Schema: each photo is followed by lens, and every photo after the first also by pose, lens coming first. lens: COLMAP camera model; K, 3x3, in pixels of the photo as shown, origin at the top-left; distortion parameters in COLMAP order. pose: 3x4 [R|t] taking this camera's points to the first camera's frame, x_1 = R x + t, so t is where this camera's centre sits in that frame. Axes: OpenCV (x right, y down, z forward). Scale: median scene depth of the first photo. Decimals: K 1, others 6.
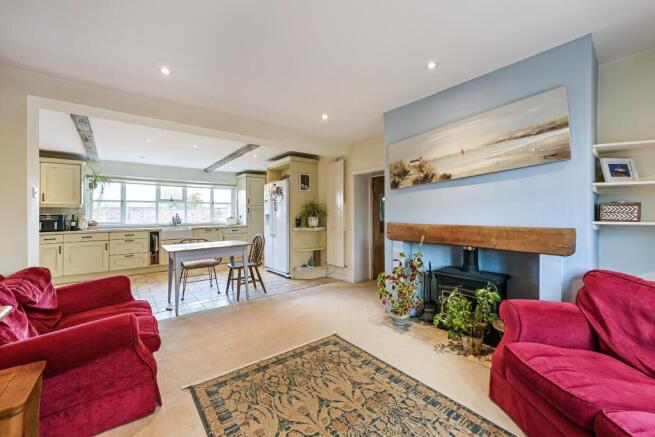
lens RADIAL K [[256.0, 0, 329.5], [0, 256.0, 211.6], [0, 0, 1]] dist [0.002390, -0.000744]
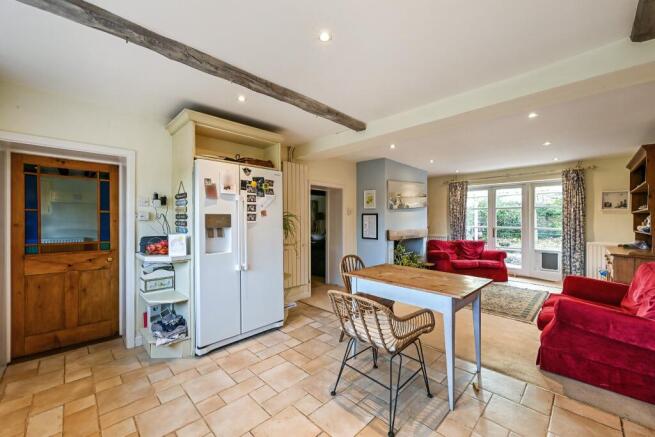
lens RADIAL K [[256.0, 0, 331.3], [0, 256.0, 218.2], [0, 0, 1]] dist [0.002390, -0.000744]
pose [[-0.093631, 0.017137, 0.995460, -0.709197], [-0.011245, 0.999770, -0.018269, 0.000237], [-0.995543, -0.012905, -0.093416, 0.822260]]
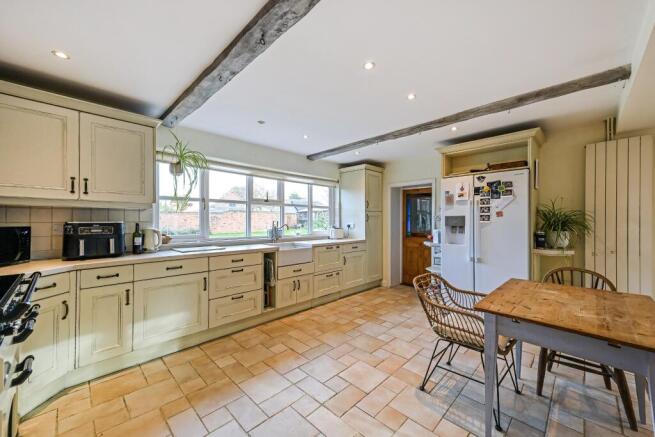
lens RADIAL K [[256.0, 0, 332.9], [0, 256.0, 220.5], [0, 0, 1]] dist [0.002390, -0.000744]
pose [[0.993401, 0.014245, 0.113802, -0.600699], [-0.015343, 0.999844, 0.008782, -0.002880], [-0.113659, -0.010471, 0.993465, 0.399159]]
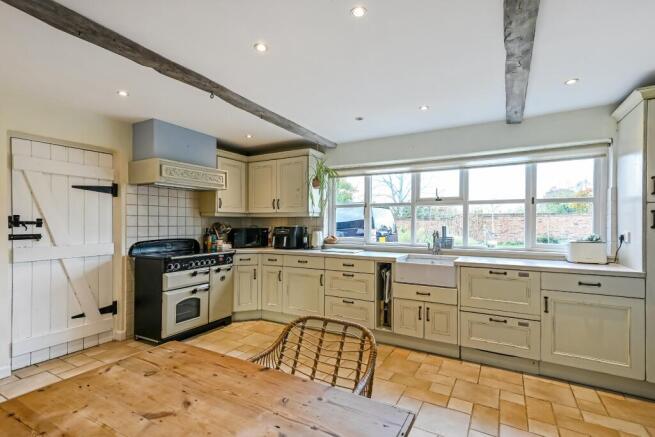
lens RADIAL K [[314.9, 0, 328.2], [0, 314.9, 219.7], [0, 0, 1]] dist [0.015999, 0.000476]
pose [[0.352063, 0.005360, -0.935961, -0.141708], [0.007182, 0.999939, 0.008428, -0.012747], [0.935949, -0.009689, 0.352003, 0.673644]]
